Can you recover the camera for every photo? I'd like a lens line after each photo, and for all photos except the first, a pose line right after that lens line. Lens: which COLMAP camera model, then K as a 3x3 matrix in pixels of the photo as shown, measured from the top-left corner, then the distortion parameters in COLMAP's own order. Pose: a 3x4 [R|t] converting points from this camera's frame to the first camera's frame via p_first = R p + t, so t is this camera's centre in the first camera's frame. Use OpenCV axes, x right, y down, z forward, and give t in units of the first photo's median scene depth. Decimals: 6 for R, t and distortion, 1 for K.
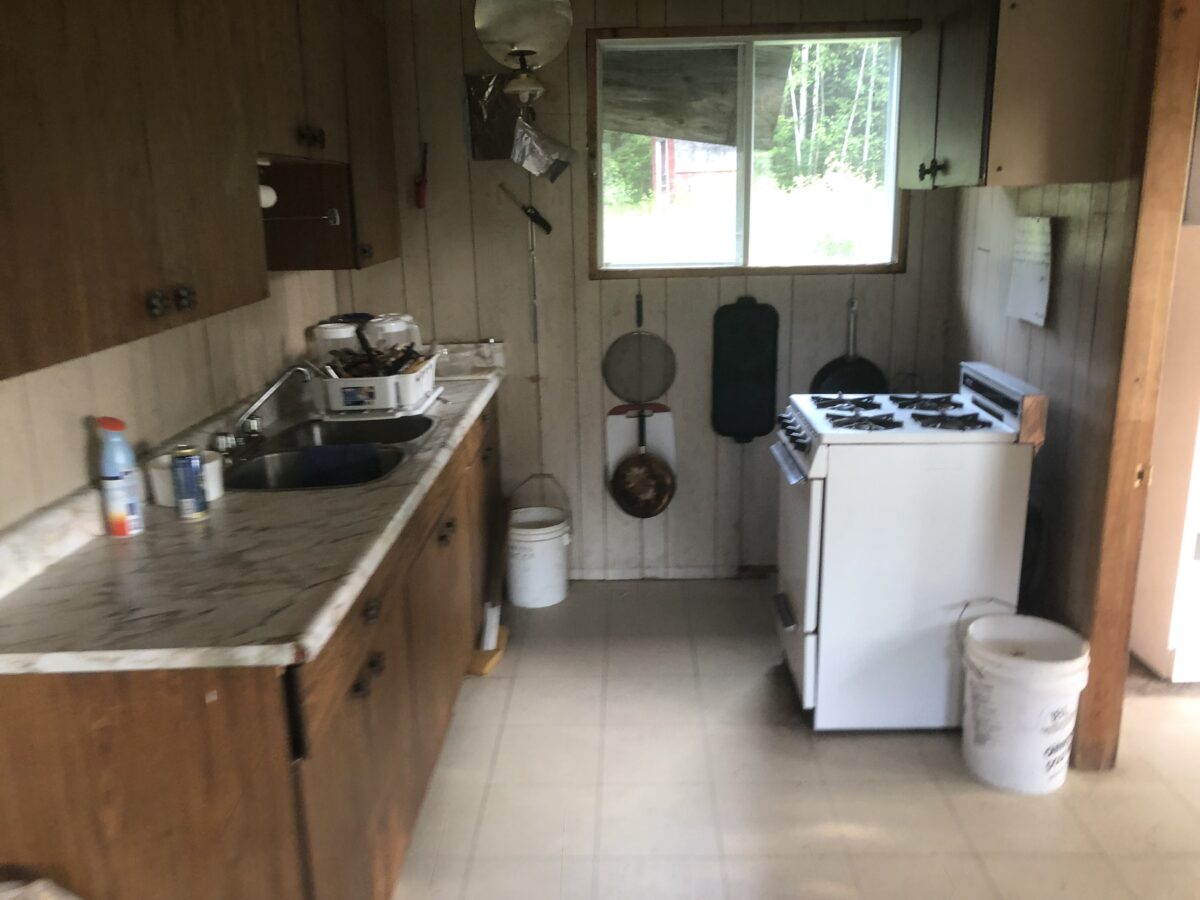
lens RADIAL K [[959.2, 0, 619.9], [0, 959.2, 439.7], [0, 0, 1]] dist [0.014519, -0.011910]
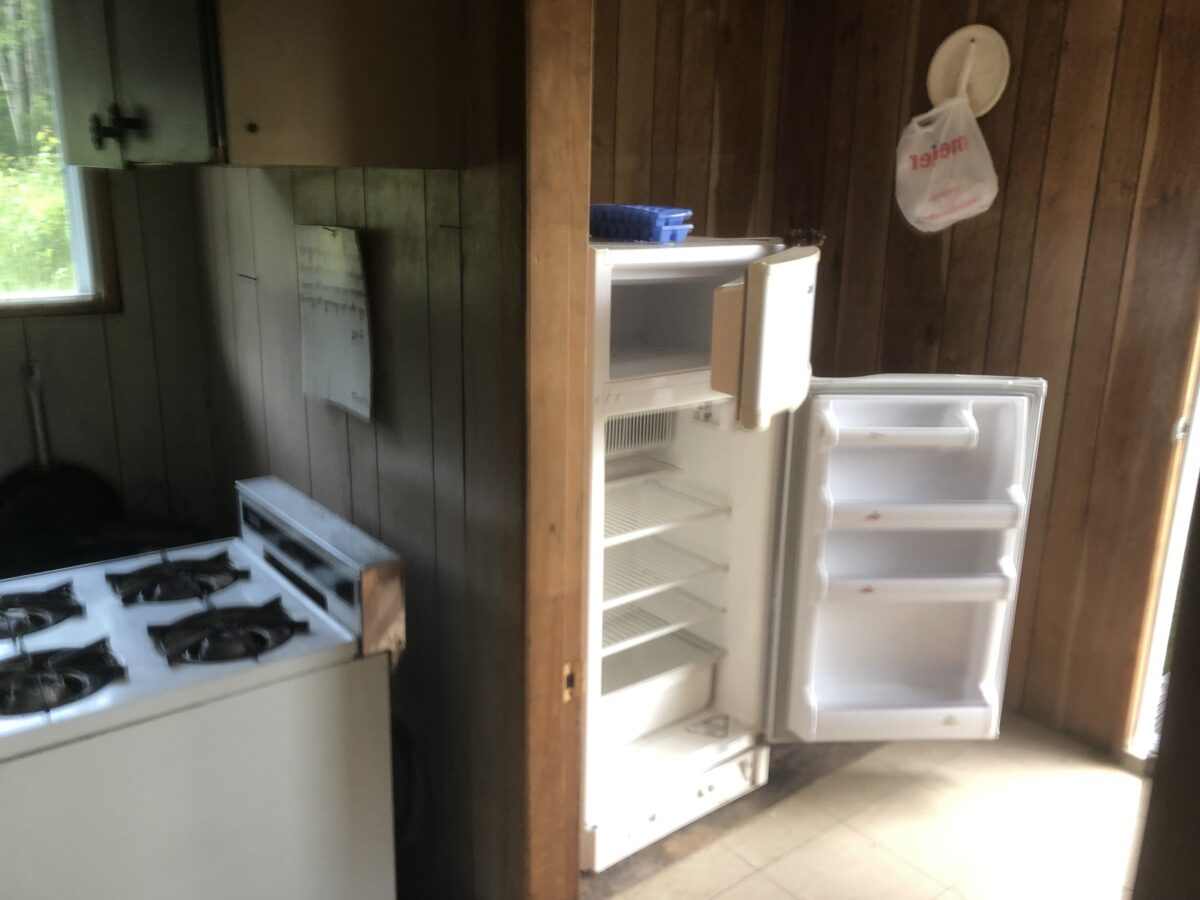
lens RADIAL K [[977.5, 0, 600.0], [0, 977.5, 450.0], [0, 0, 1]] dist [0.034320, -0.015000]
pose [[0.775156, -0.131896, 0.617849, 0.178234], [0.125641, 0.990614, 0.053842, -0.110891], [-0.619151, 0.035891, 0.784451, 0.444840]]
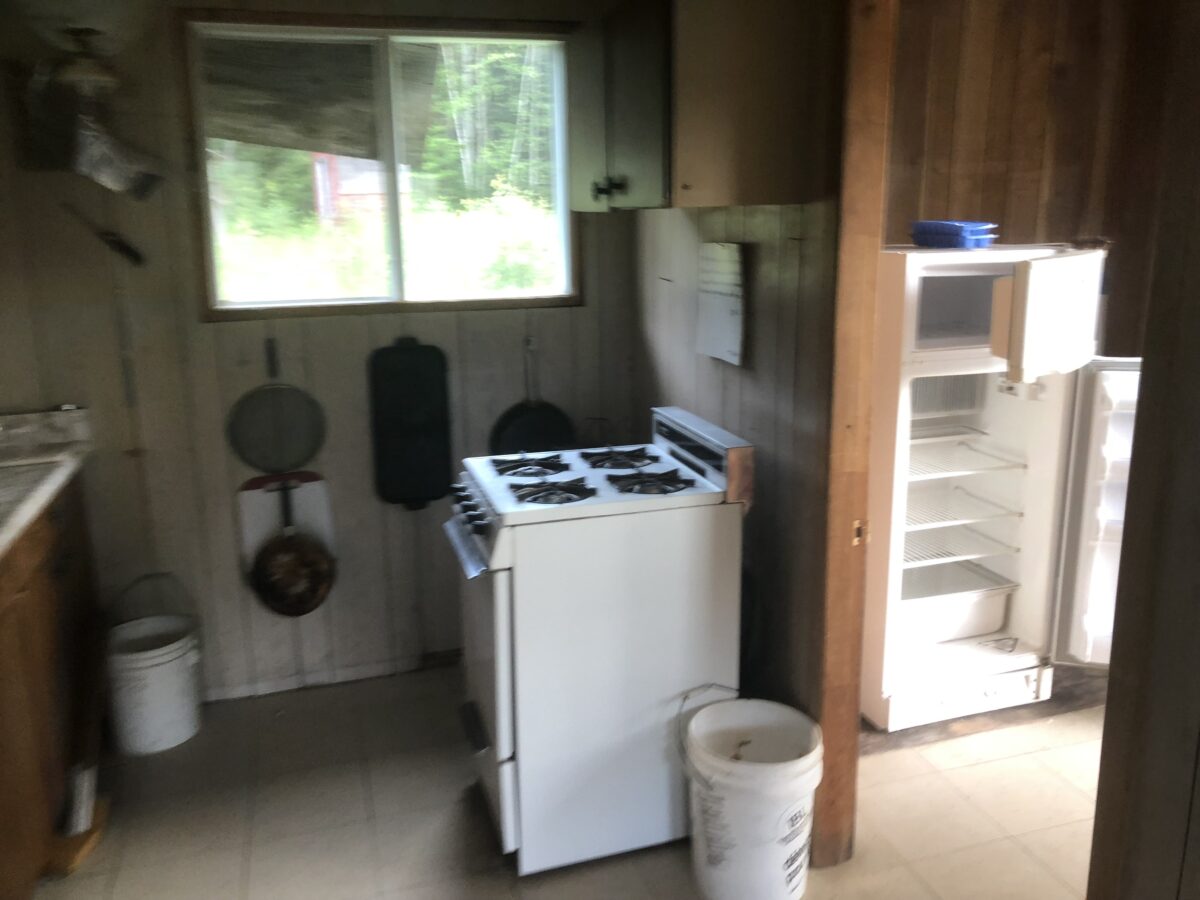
lens RADIAL K [[965.8, 0, 596.9], [0, 965.8, 435.1], [0, 0, 1]] dist [0.031994, -0.011470]
pose [[0.954138, -0.066571, 0.291873, 0.049010], [0.075141, 0.997006, -0.018240, -0.046012], [-0.289785, 0.039335, 0.956283, 0.182933]]
